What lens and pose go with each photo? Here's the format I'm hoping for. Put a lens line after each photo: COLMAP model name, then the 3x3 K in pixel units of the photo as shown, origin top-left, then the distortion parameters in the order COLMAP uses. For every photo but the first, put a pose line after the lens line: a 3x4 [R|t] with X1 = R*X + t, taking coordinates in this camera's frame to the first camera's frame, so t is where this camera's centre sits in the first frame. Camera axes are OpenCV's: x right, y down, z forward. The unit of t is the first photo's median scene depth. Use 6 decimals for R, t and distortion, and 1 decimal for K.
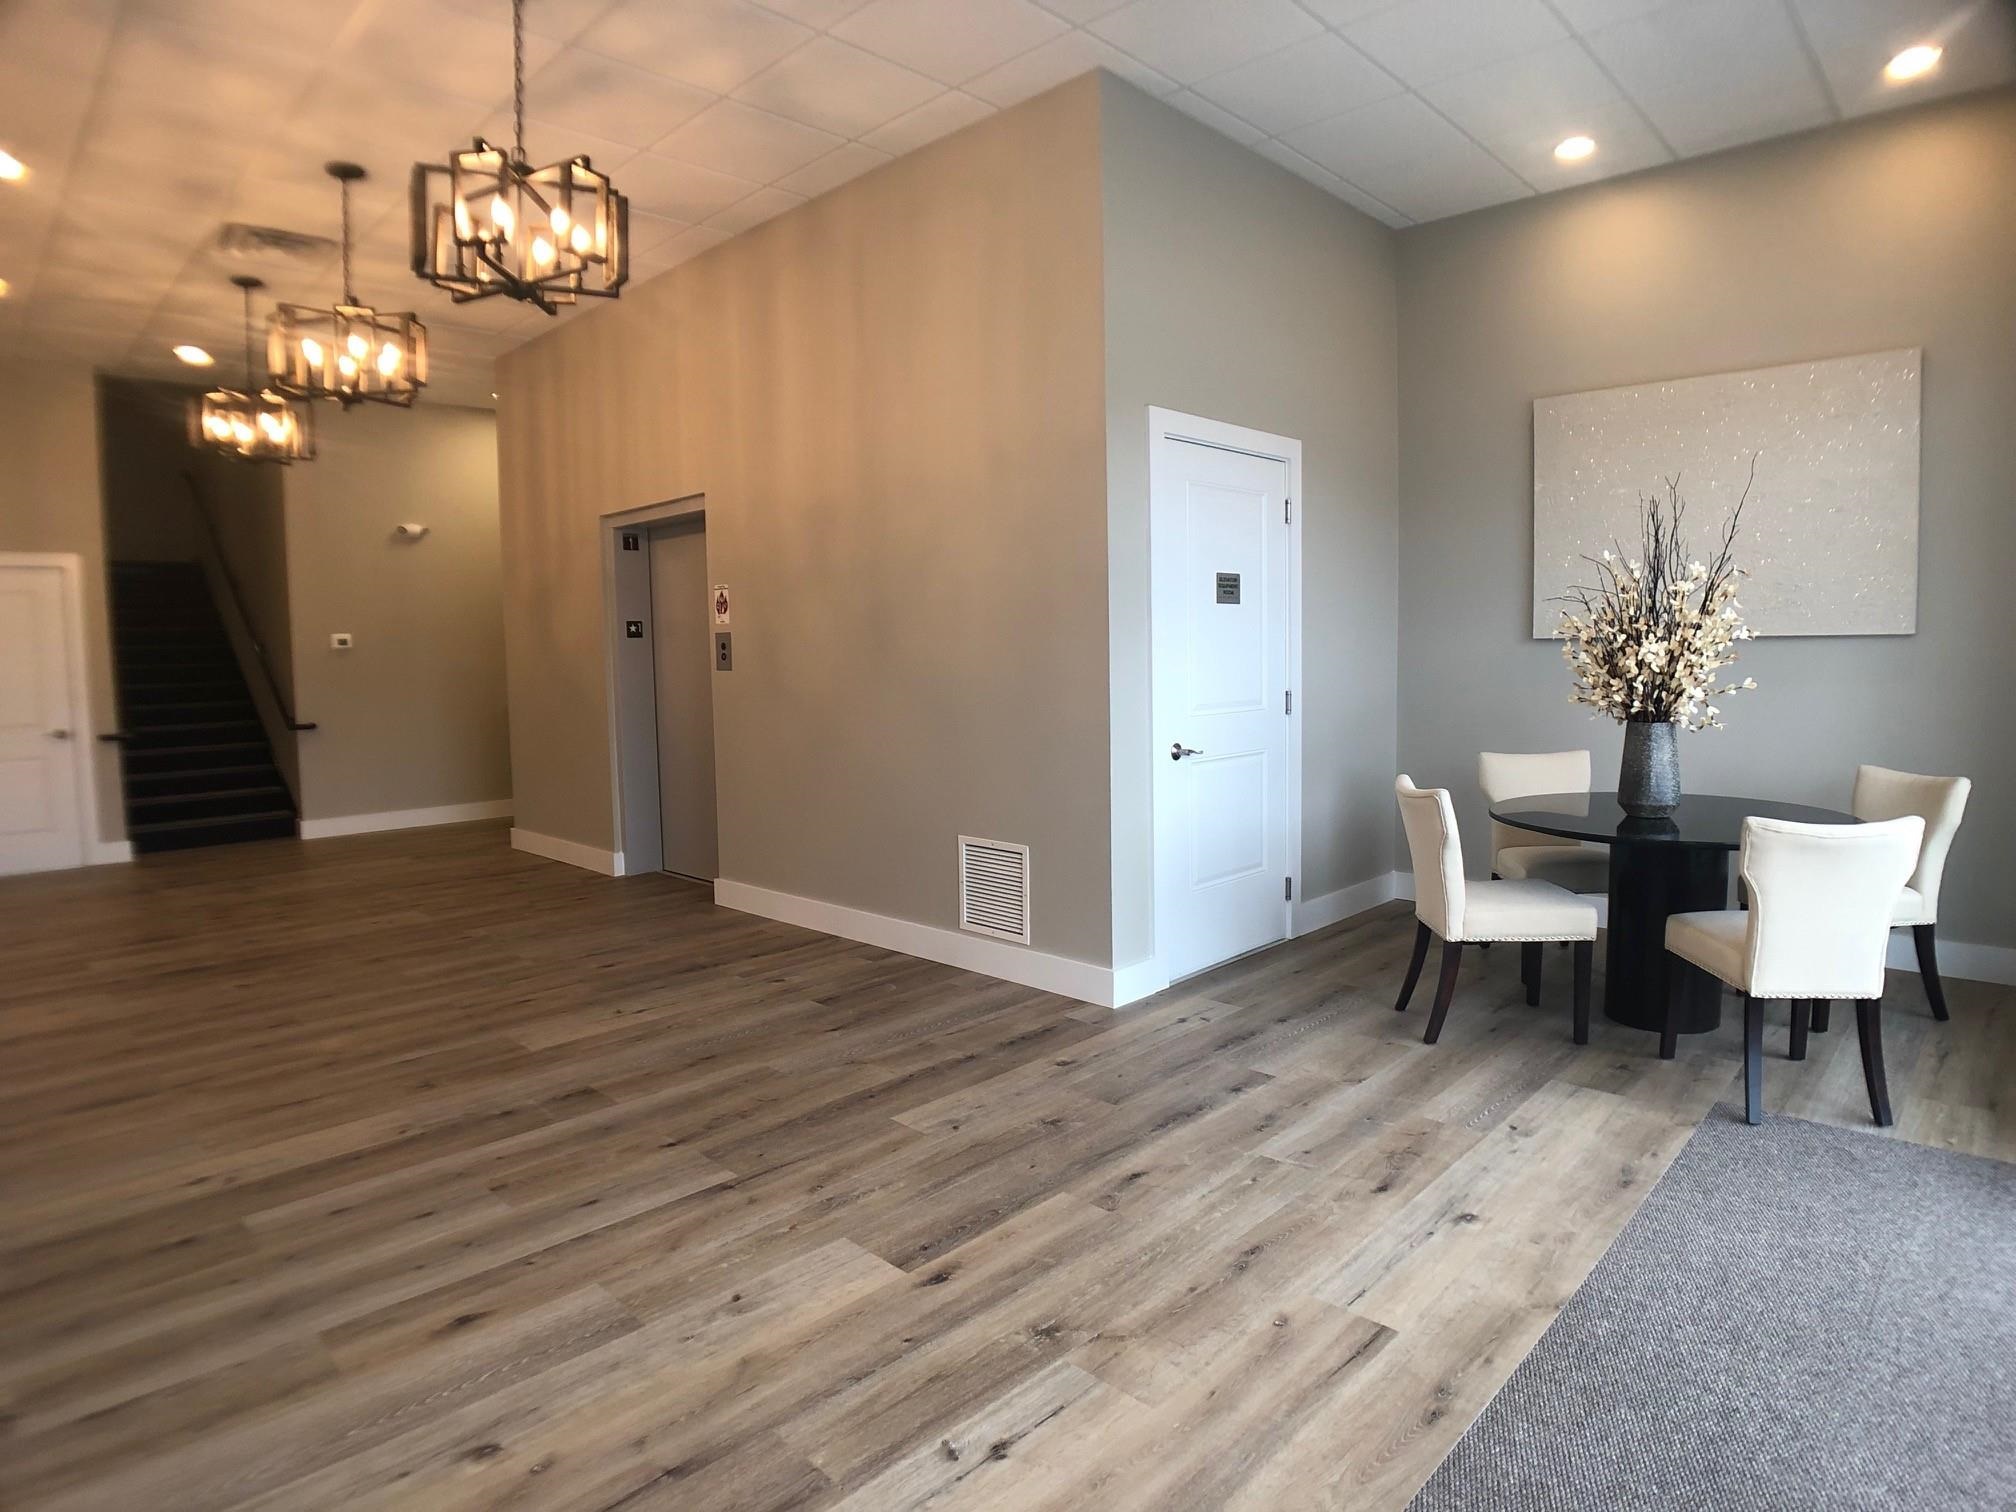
lens RADIAL K [[1136.5, 0, 1008.0], [0, 1136.5, 756.0], [0, 0, 1]] dist [-0.063603, -0.000176]
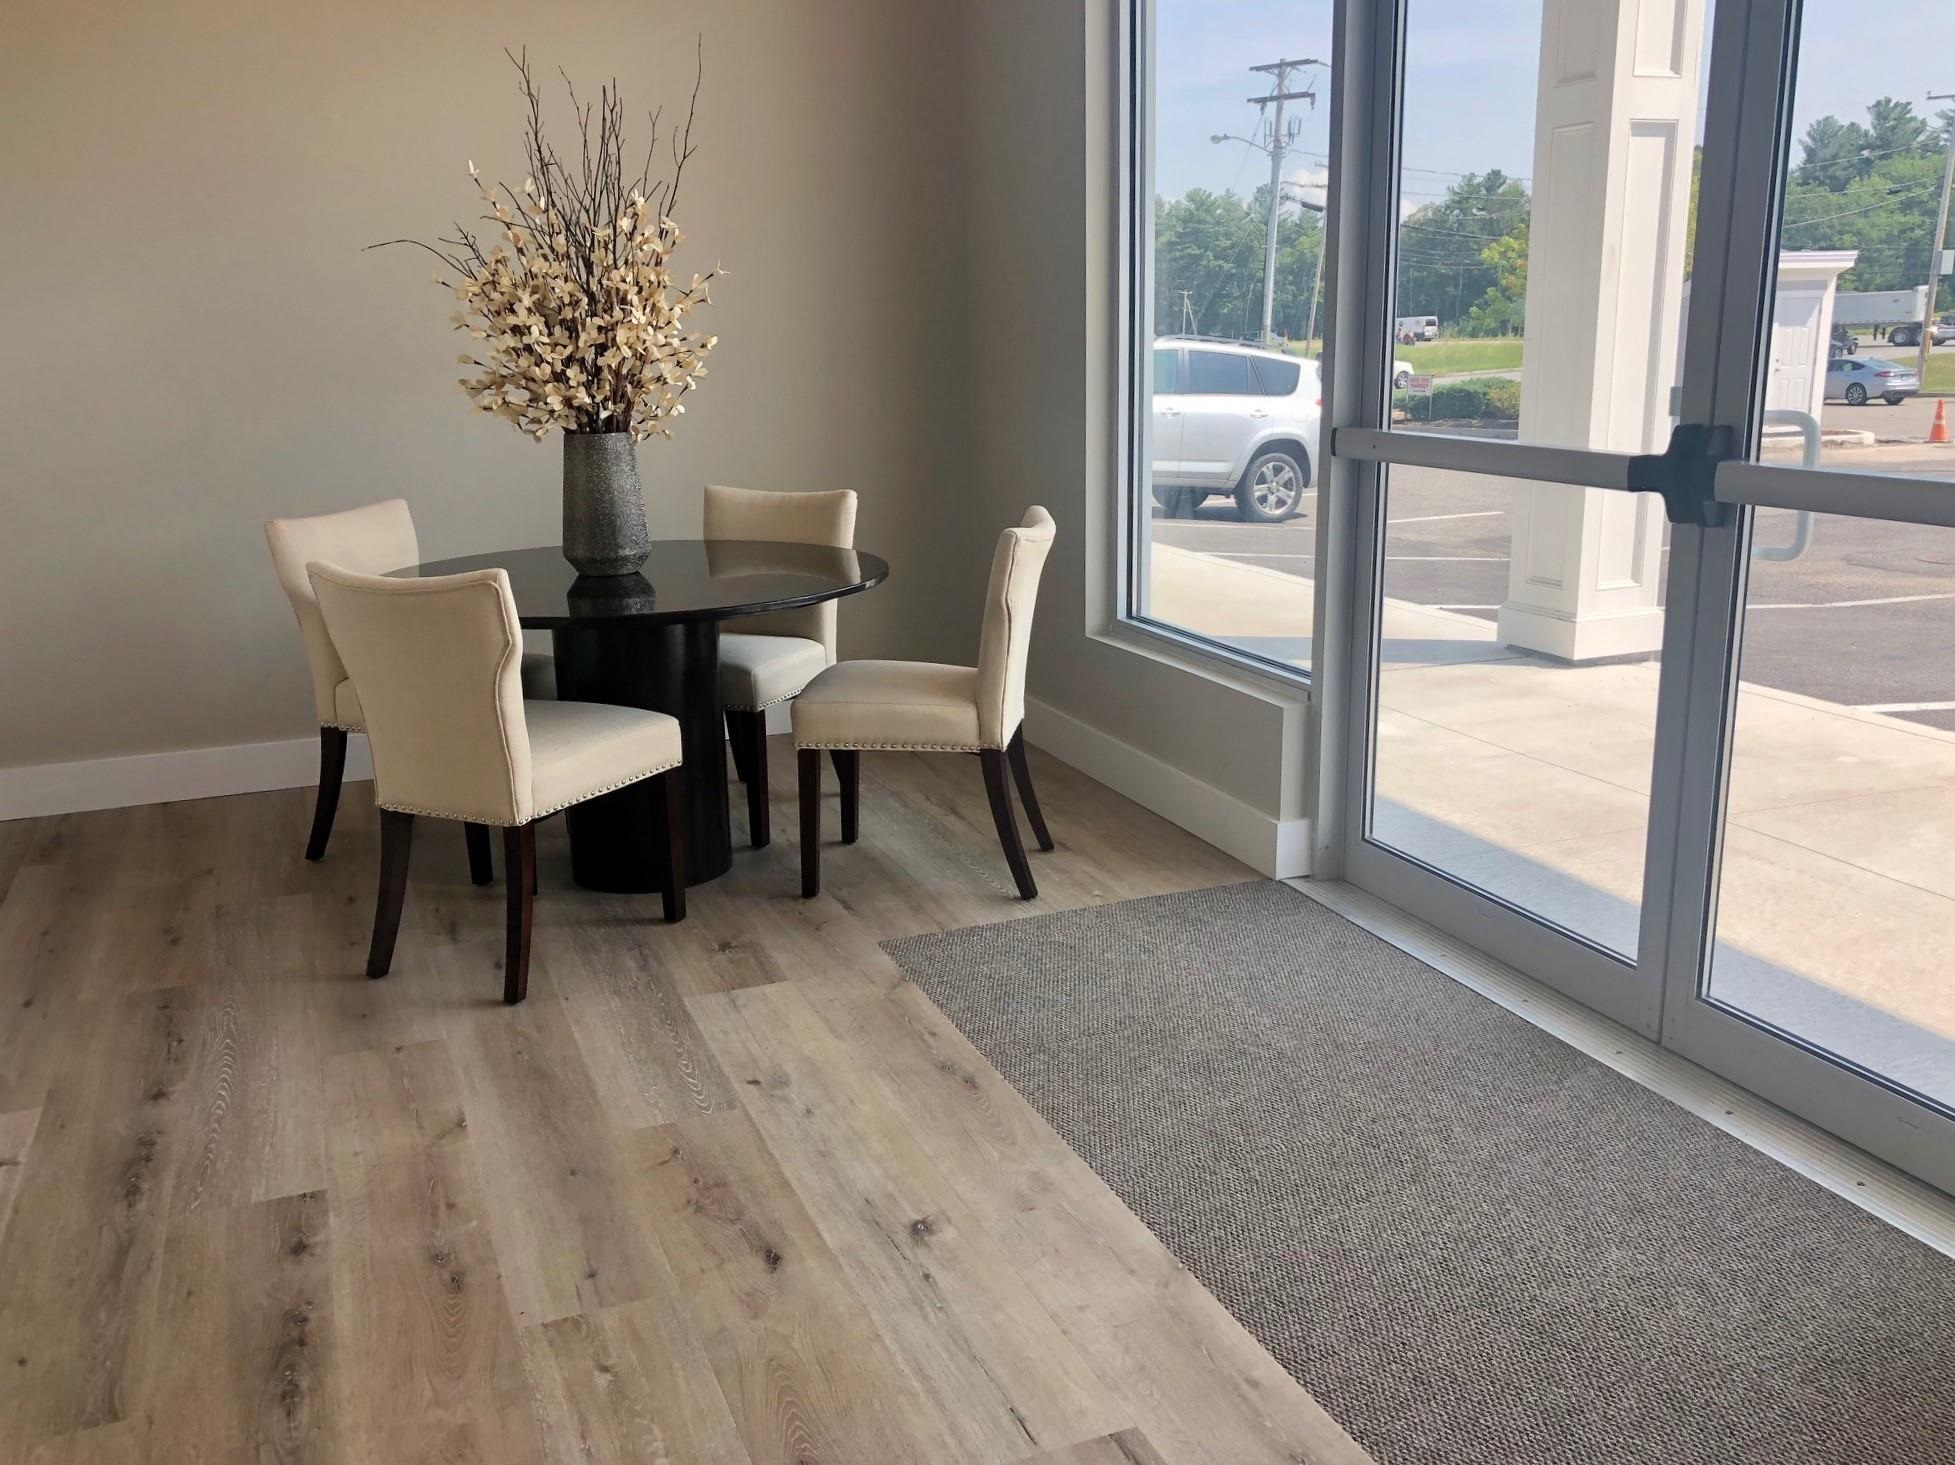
lens RADIAL K [[1688.1, 0, 977.5], [0, 1688.1, 732.5], [0, 0, 1]] dist [0.004104, 0.013297]
pose [[0.411669, -0.213071, 0.886075, -0.290807], [0.105383, 0.976892, 0.185949, -0.022275], [-0.905220, 0.016828, 0.424610, 0.470915]]
